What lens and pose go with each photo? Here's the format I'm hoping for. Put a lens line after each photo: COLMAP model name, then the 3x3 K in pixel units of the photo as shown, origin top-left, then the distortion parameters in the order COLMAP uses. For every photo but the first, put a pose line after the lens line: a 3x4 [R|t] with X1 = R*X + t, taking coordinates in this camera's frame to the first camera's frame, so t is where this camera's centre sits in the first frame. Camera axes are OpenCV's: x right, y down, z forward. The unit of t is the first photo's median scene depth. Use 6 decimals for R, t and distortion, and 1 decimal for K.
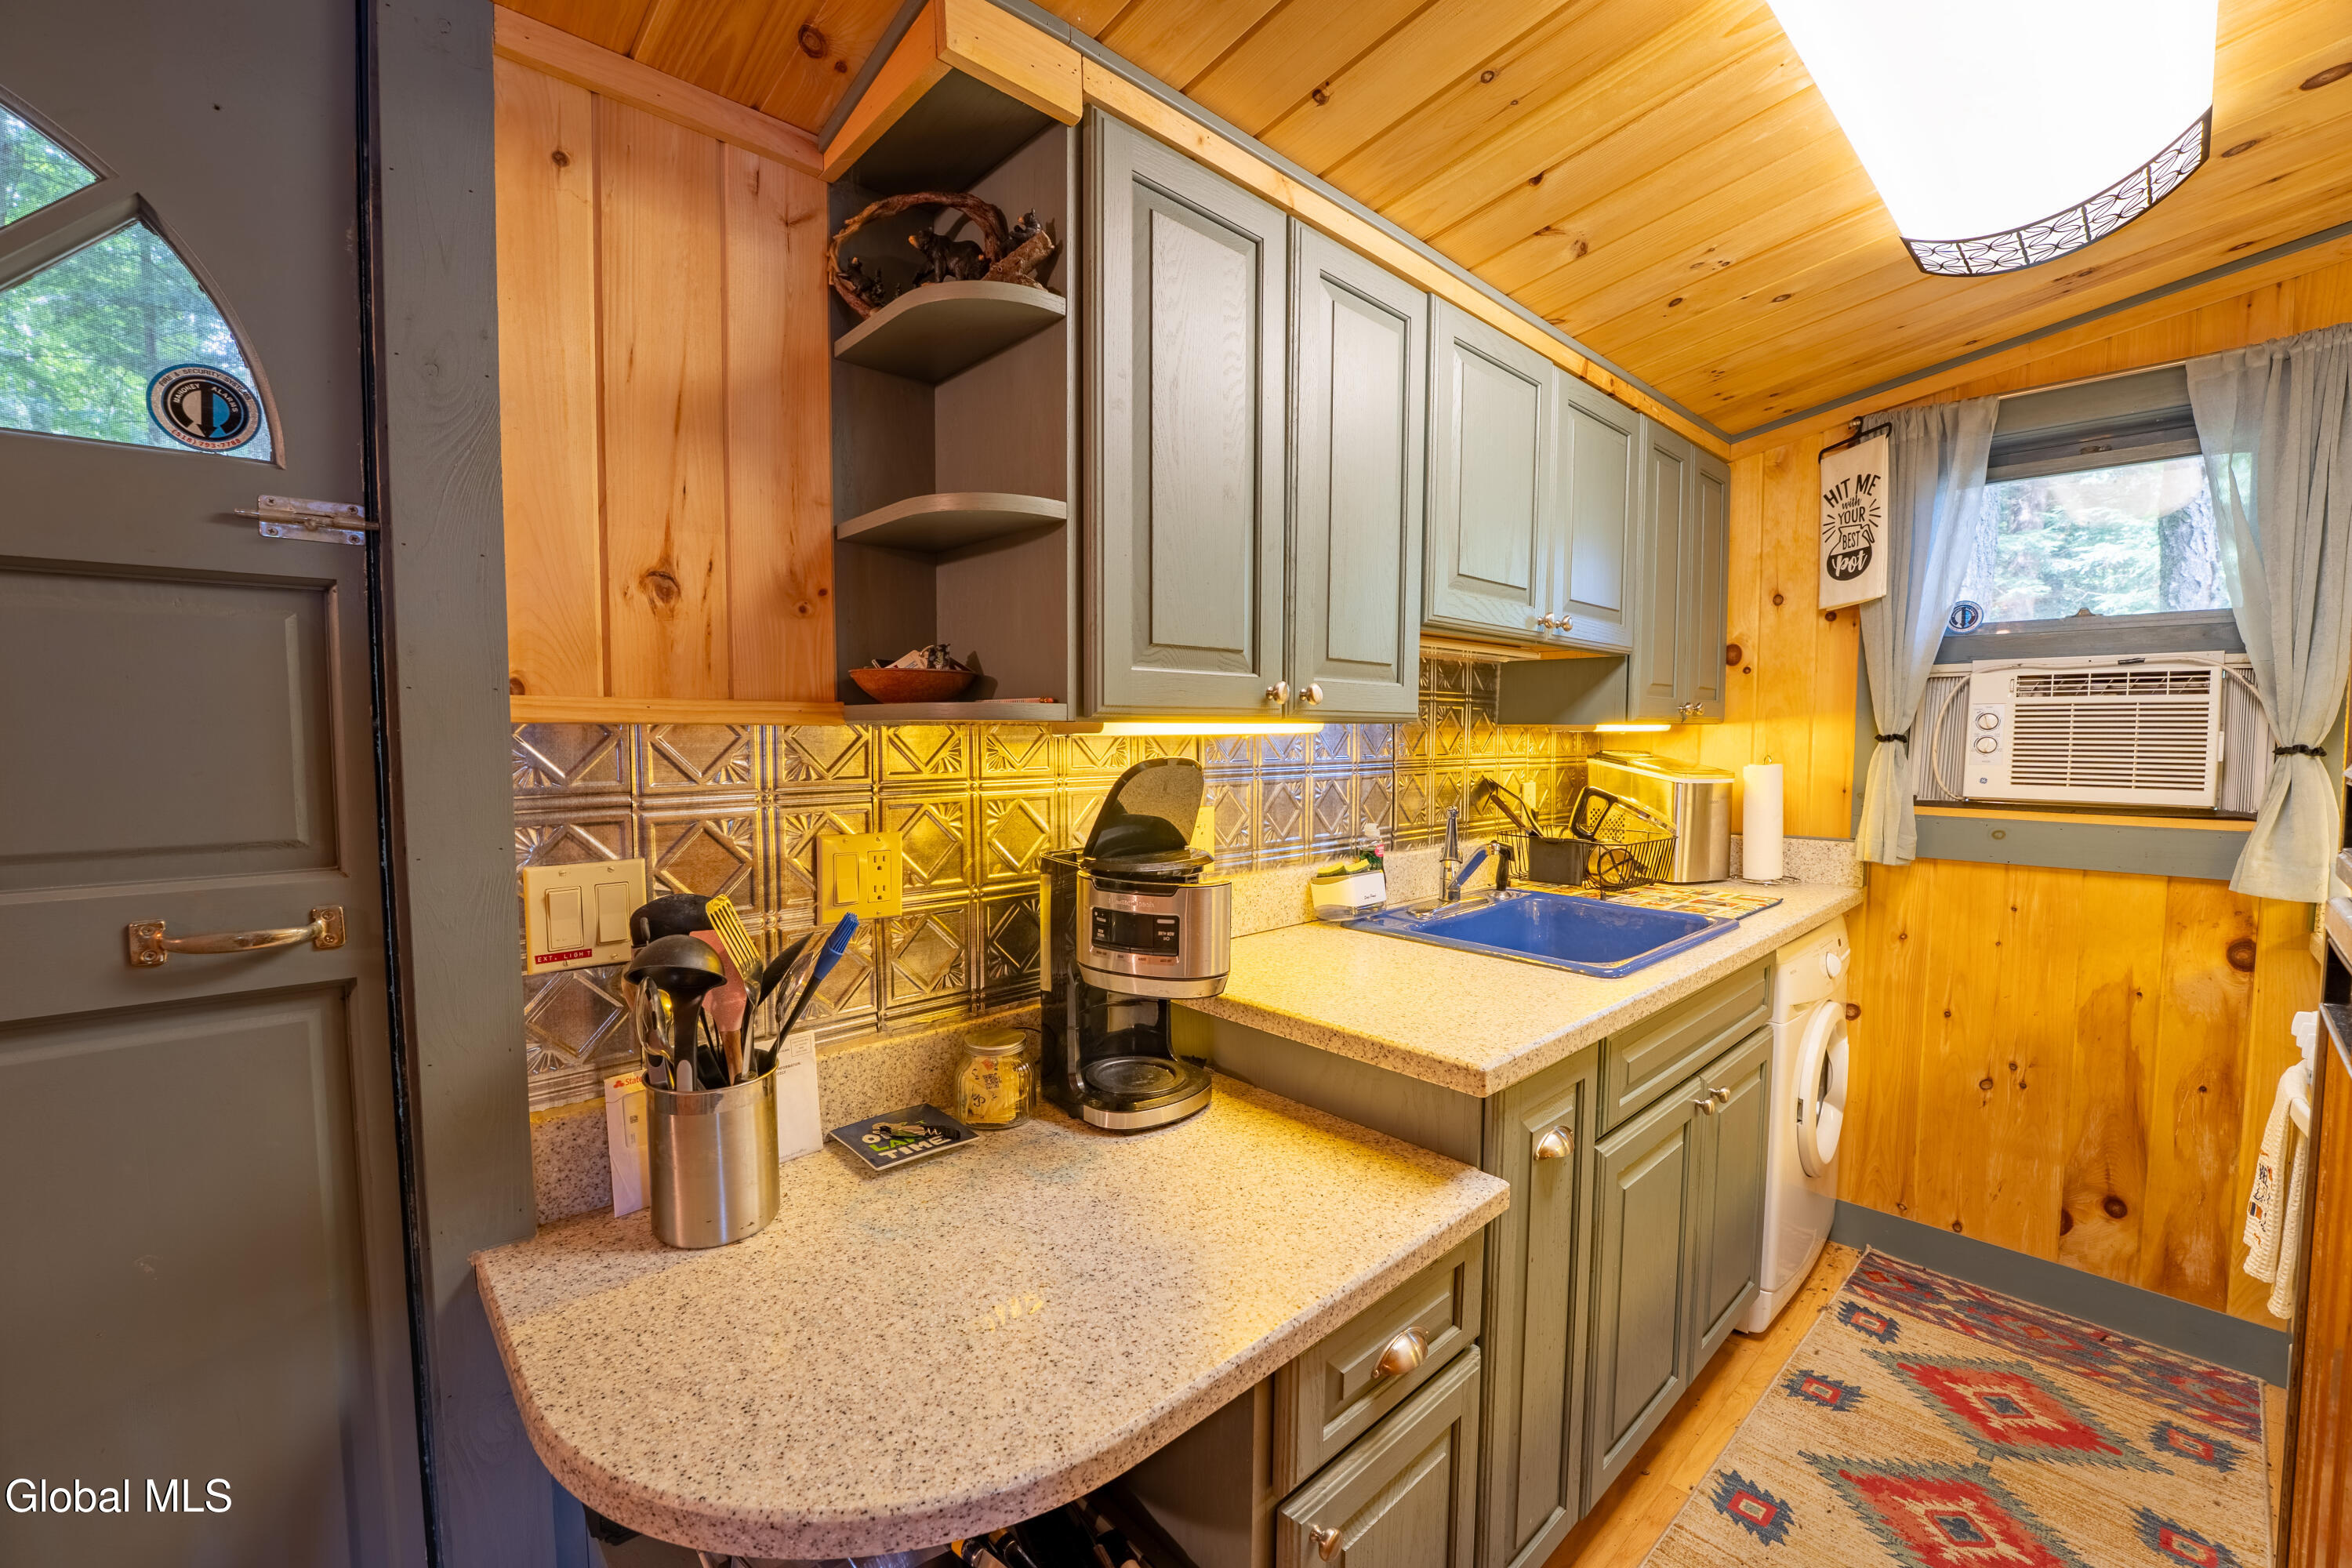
lens RADIAL K [[968.8, 0, 1170.7], [0, 968.8, 787.7], [0, 0, 1]] dist [-0.033061, 0.005385]
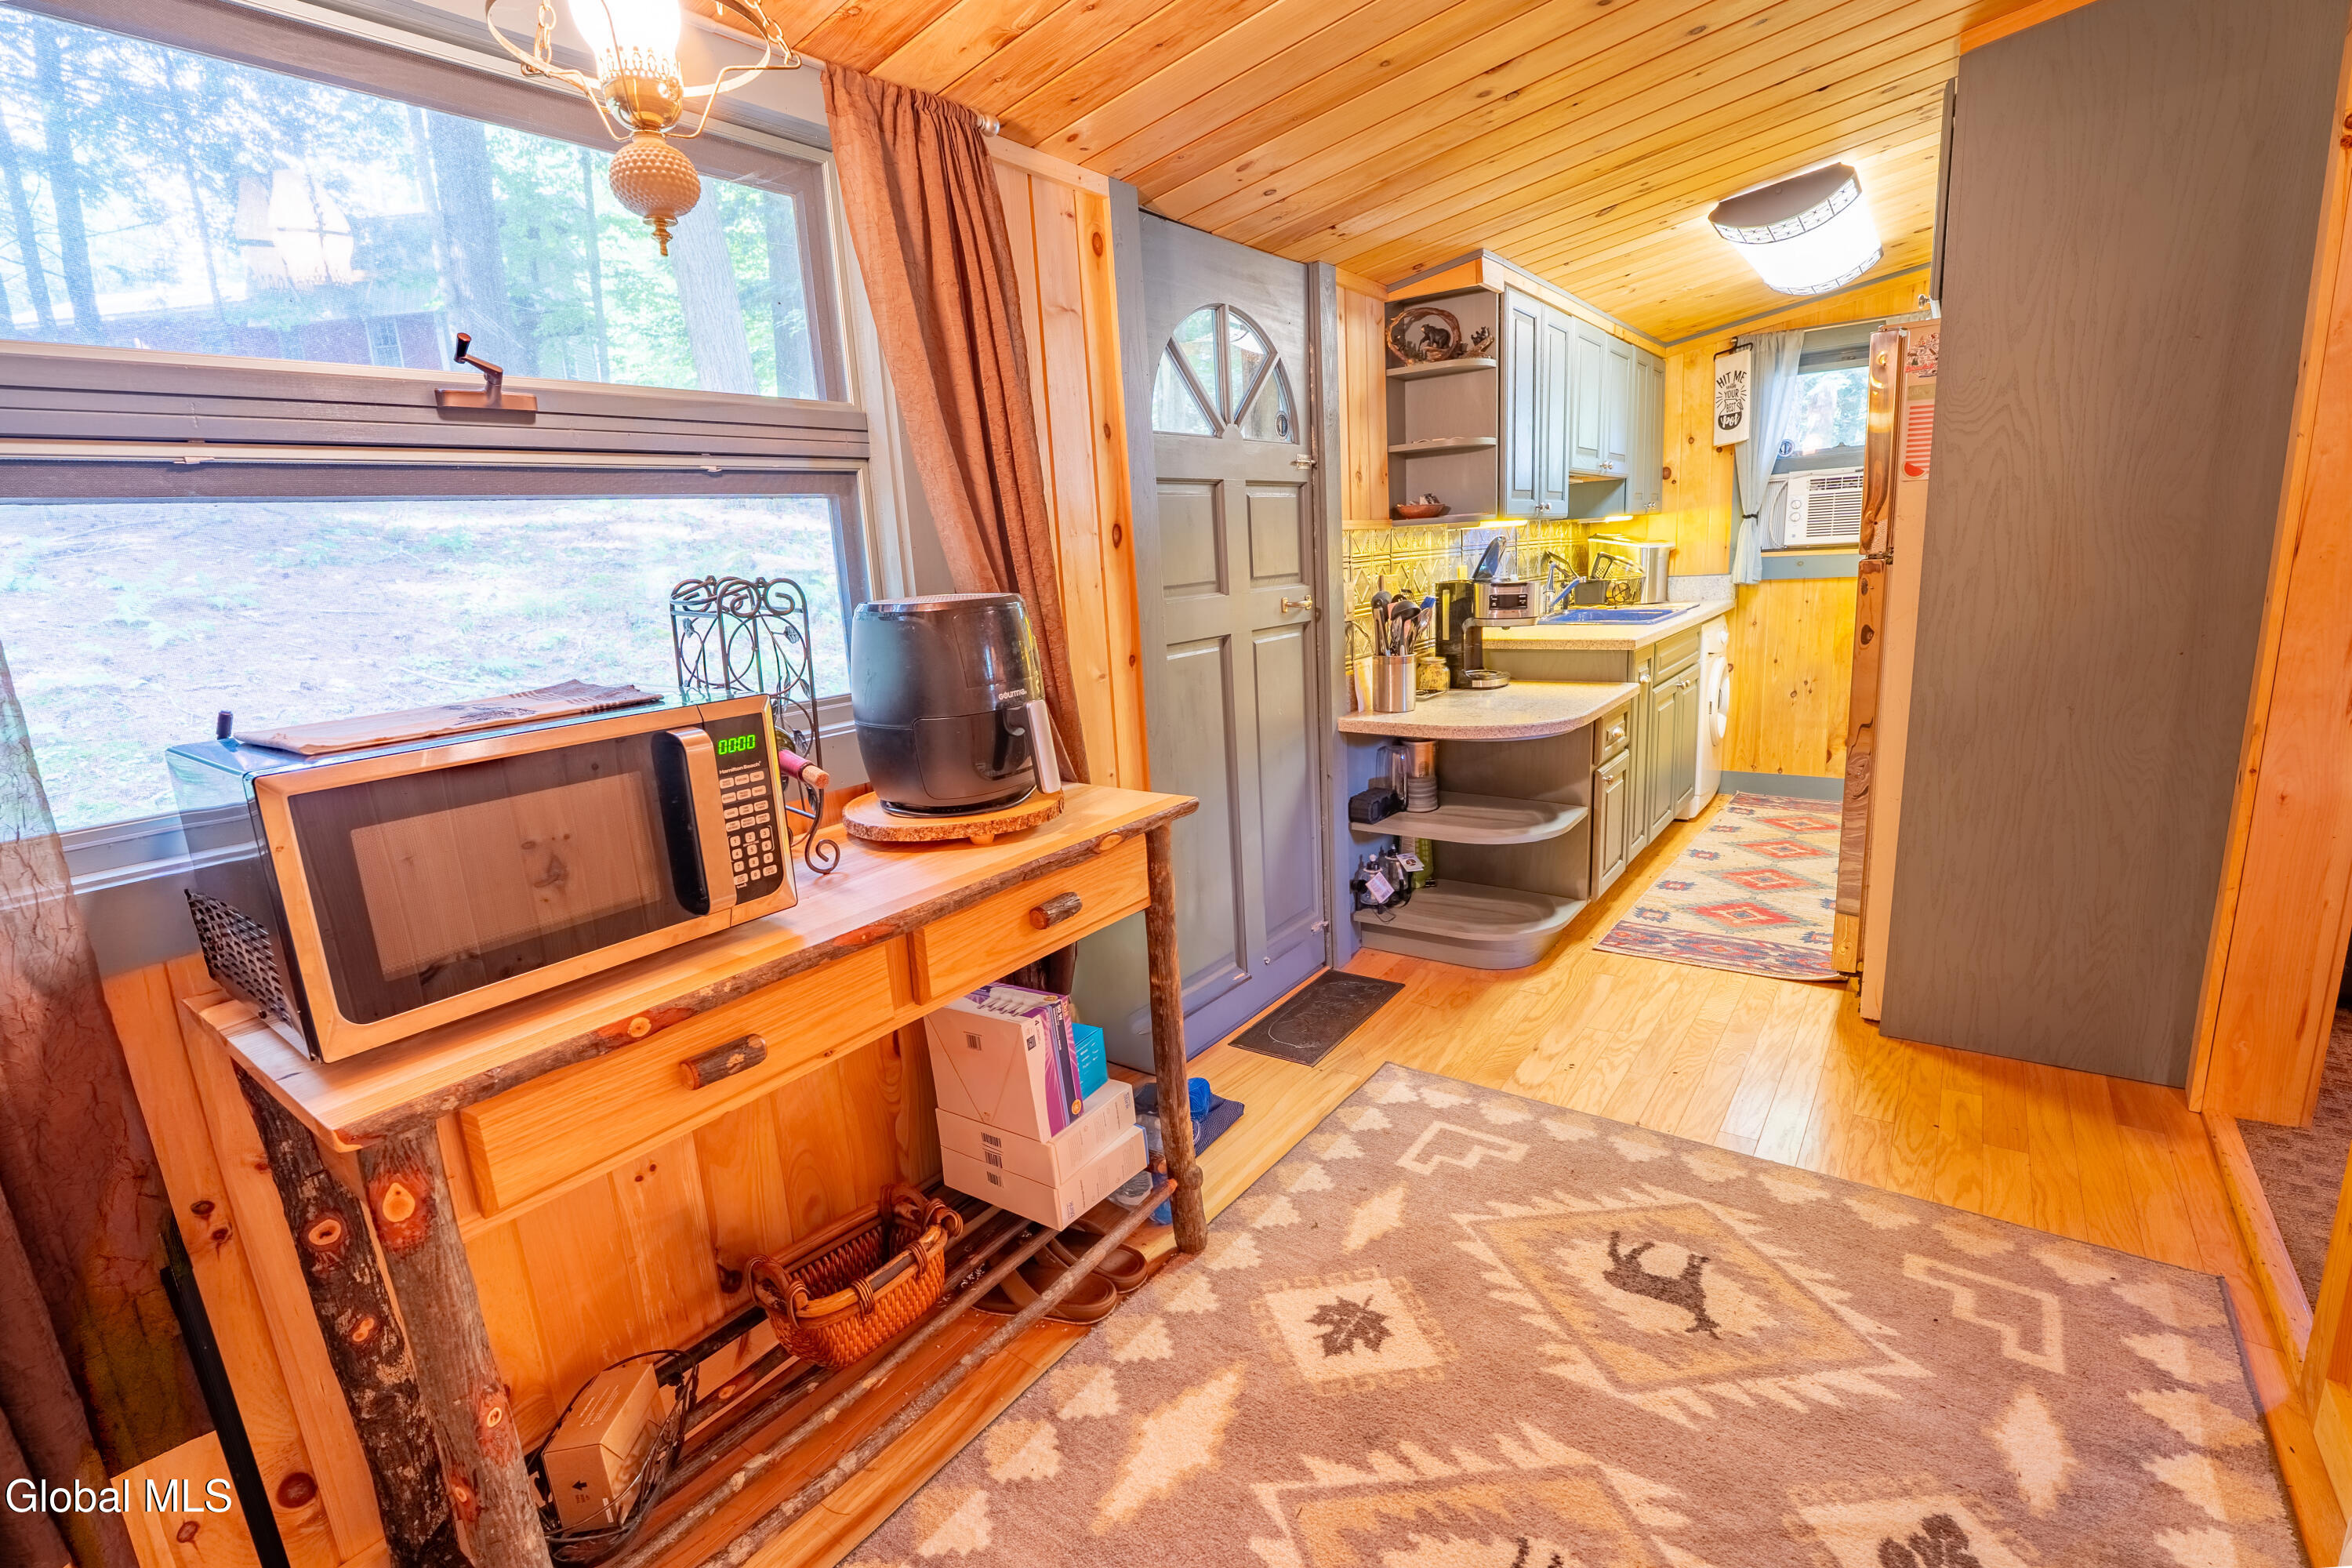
lens RADIAL K [[1068.6, 0, 1176.0], [0, 1068.6, 784.0], [0, 0, 1]] dist [-0.023673, 0.000017]
pose [[0.979773, -0.098329, 0.174287, -0.825610], [0.071349, 0.985362, 0.154825, 0.068370], [-0.186960, -0.139258, 0.972447, -0.960752]]
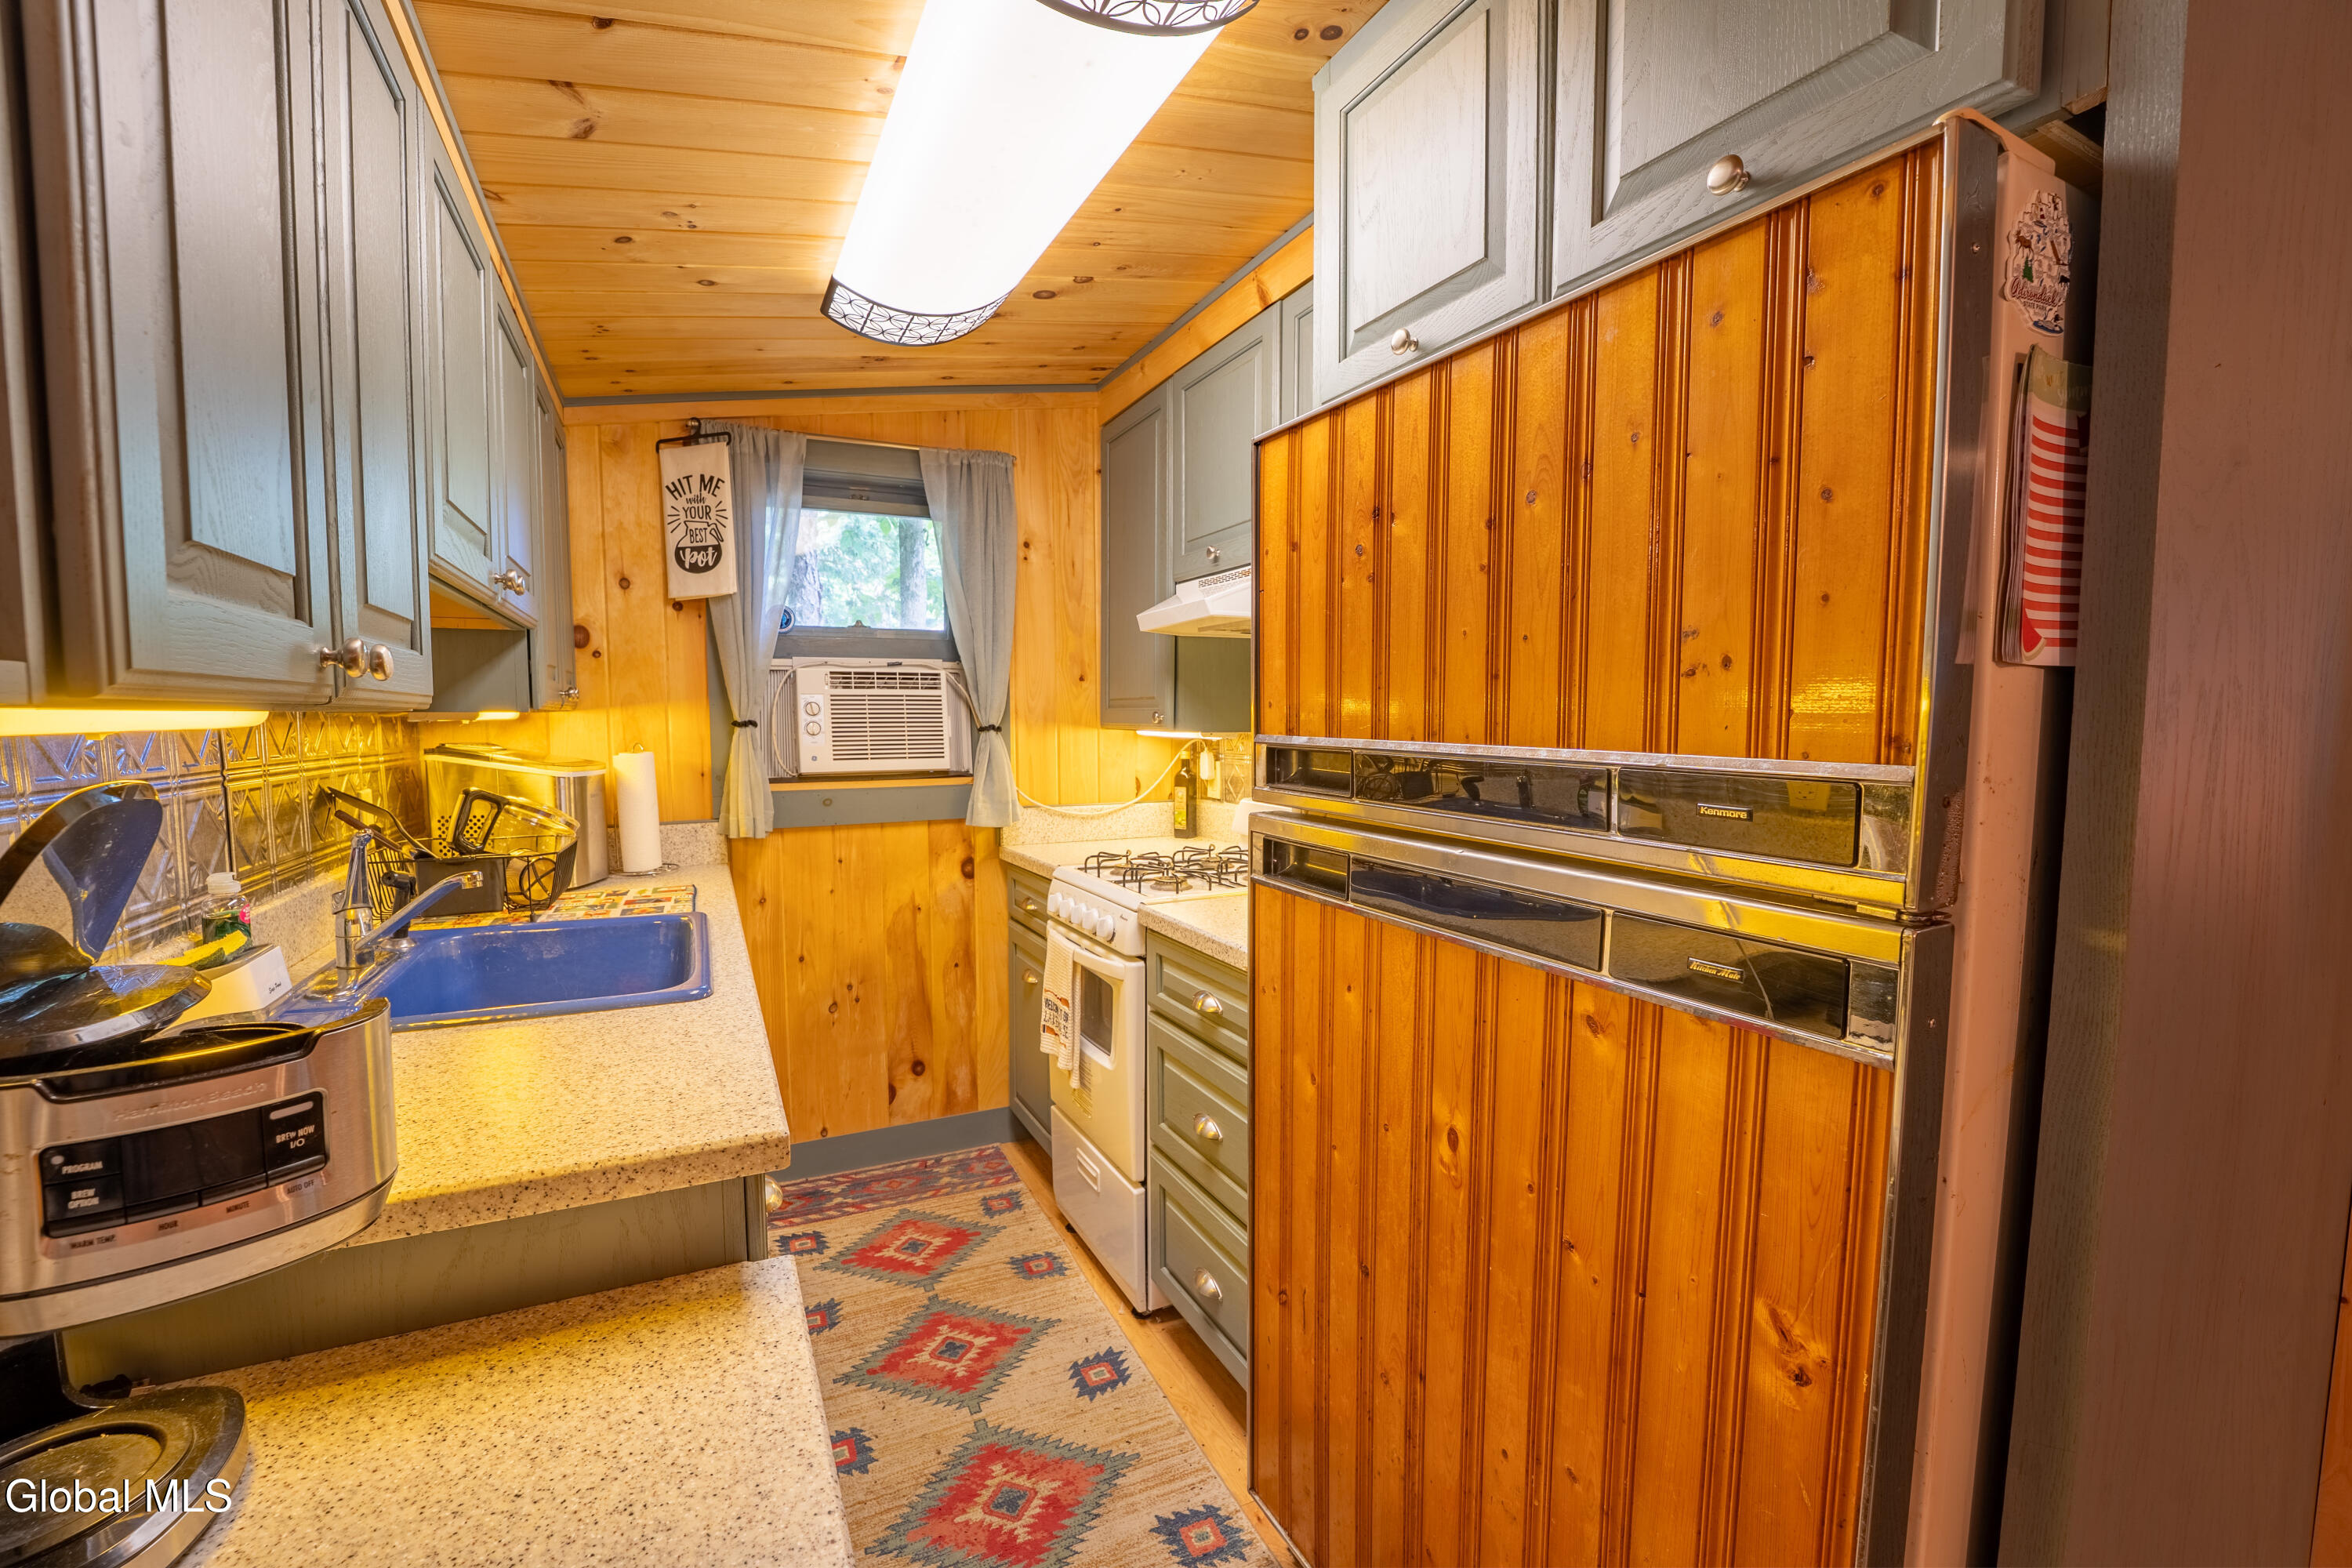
lens RADIAL K [[963.3, 0, 1169.3], [0, 963.3, 787.4], [0, 0, 1]] dist [-0.025525, -0.000332]
pose [[0.282720, -0.073628, 0.956373, -0.179498], [0.059856, 0.996461, 0.059020, -0.015842], [-0.957333, 0.040558, 0.286126, 0.232284]]
